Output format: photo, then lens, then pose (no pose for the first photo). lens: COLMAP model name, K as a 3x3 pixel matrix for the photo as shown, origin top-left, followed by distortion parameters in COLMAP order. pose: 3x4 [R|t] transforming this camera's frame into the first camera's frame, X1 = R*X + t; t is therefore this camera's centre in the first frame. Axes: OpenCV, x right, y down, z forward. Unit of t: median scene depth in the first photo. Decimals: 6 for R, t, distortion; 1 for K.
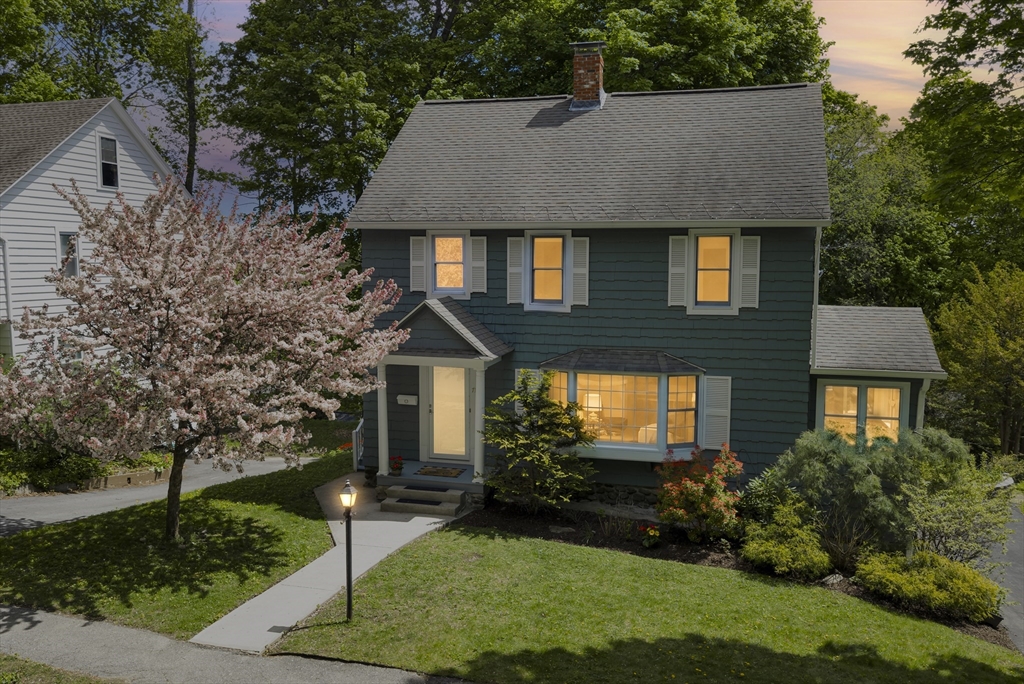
lens RADIAL K [[875.9, 0, 512.0], [0, 875.9, 342.0], [0, 0, 1]] dist [0.048604, 0.002269]
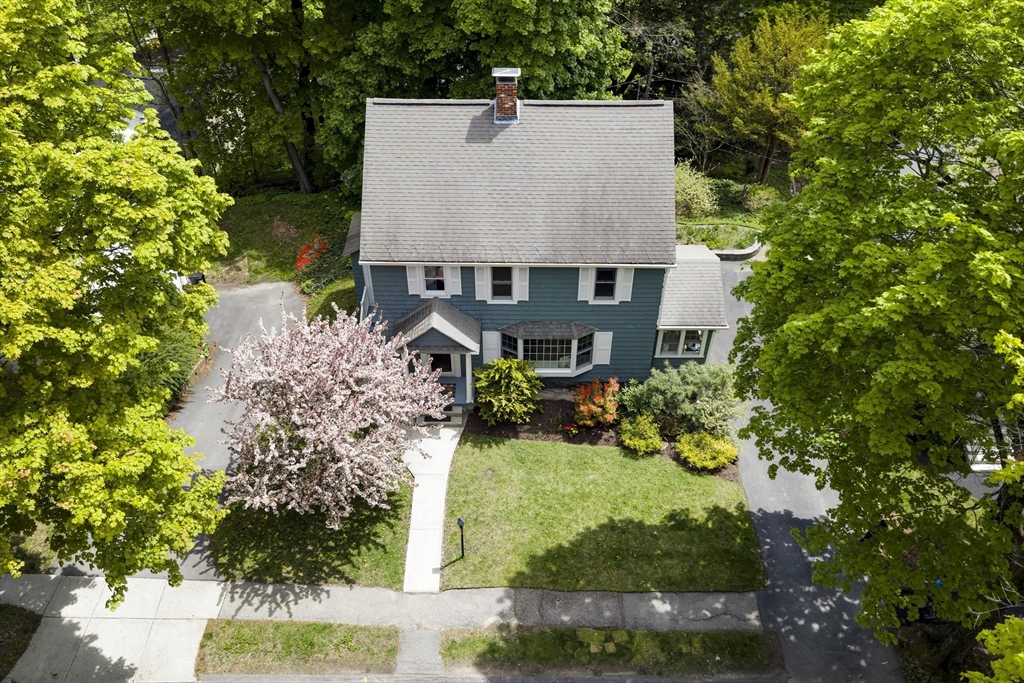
lens RADIAL K [[850.4, 0, 504.1], [0, 850.4, 342.4], [0, 0, 1]] dist [0.052405, -0.094795]
pose [[0.968963, -0.171377, 0.178161, -0.309380], [0.030995, 0.799231, 0.600224, -1.147293], [-0.245257, -0.576073, 0.779737, -0.310240]]
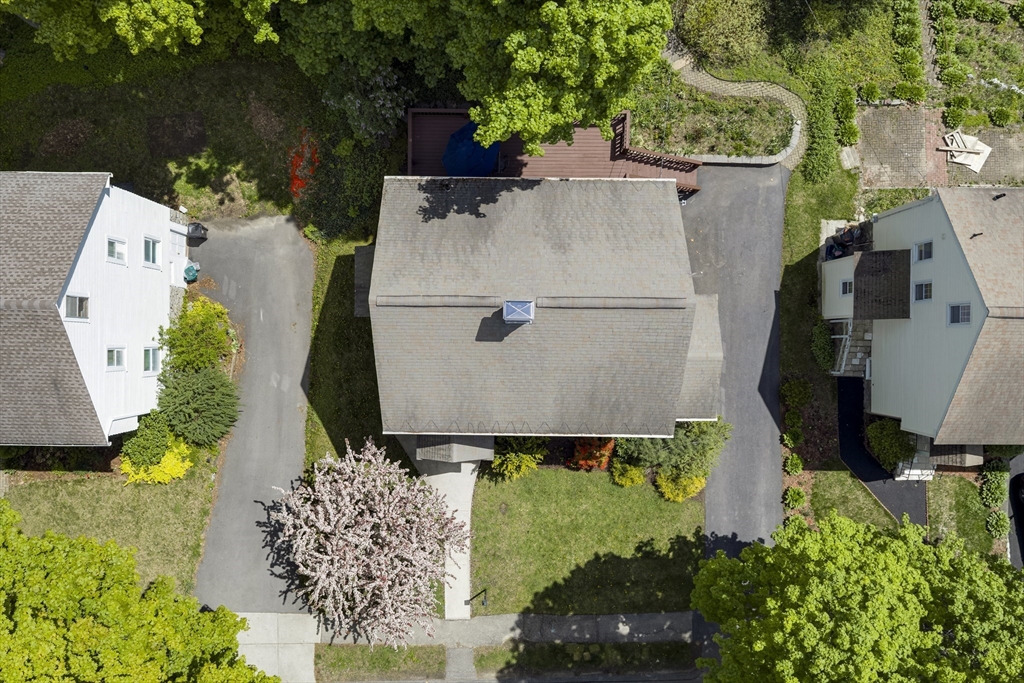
lens RADIAL K [[850.4, 0, 504.1], [0, 850.4, 342.4], [0, 0, 1]] dist [0.052405, -0.094795]
pose [[0.967269, -0.253384, -0.013690, 0.108050], [0.036073, 0.083905, 0.995821, -2.211419], [-0.251177, -0.963720, 0.090300, 1.274983]]
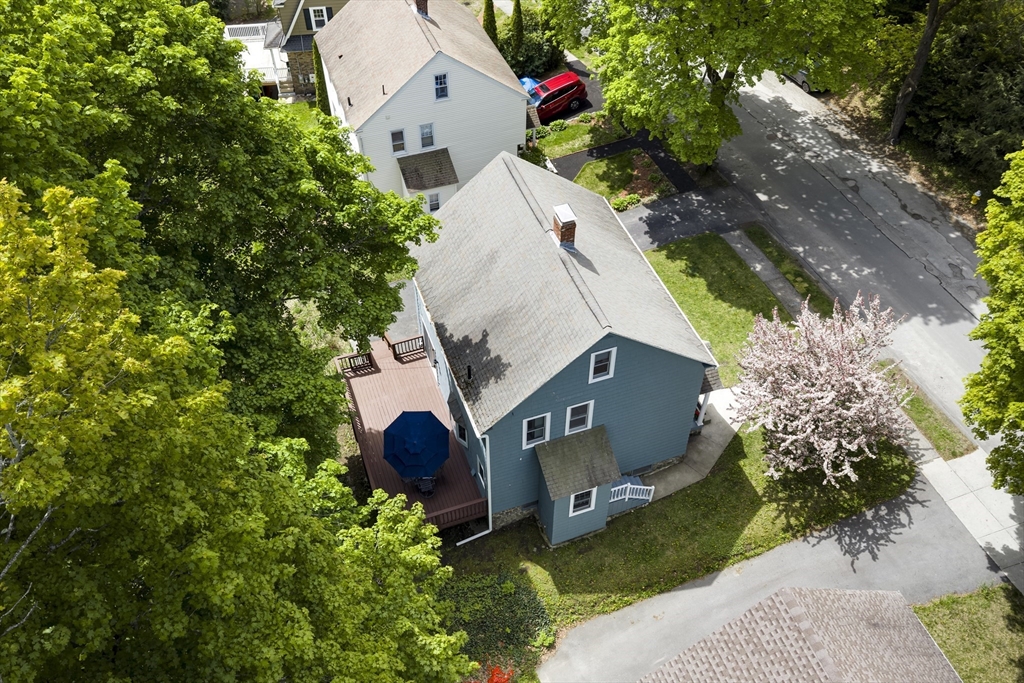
lens RADIAL K [[850.4, 0, 504.1], [0, 850.4, 342.4], [0, 0, 1]] dist [0.052405, -0.094795]
pose [[-0.568254, -0.611118, 0.551019, -1.060286], [0.078710, 0.626204, 0.775676, -1.865292], [-0.819080, 0.484151, -0.307742, 2.343922]]
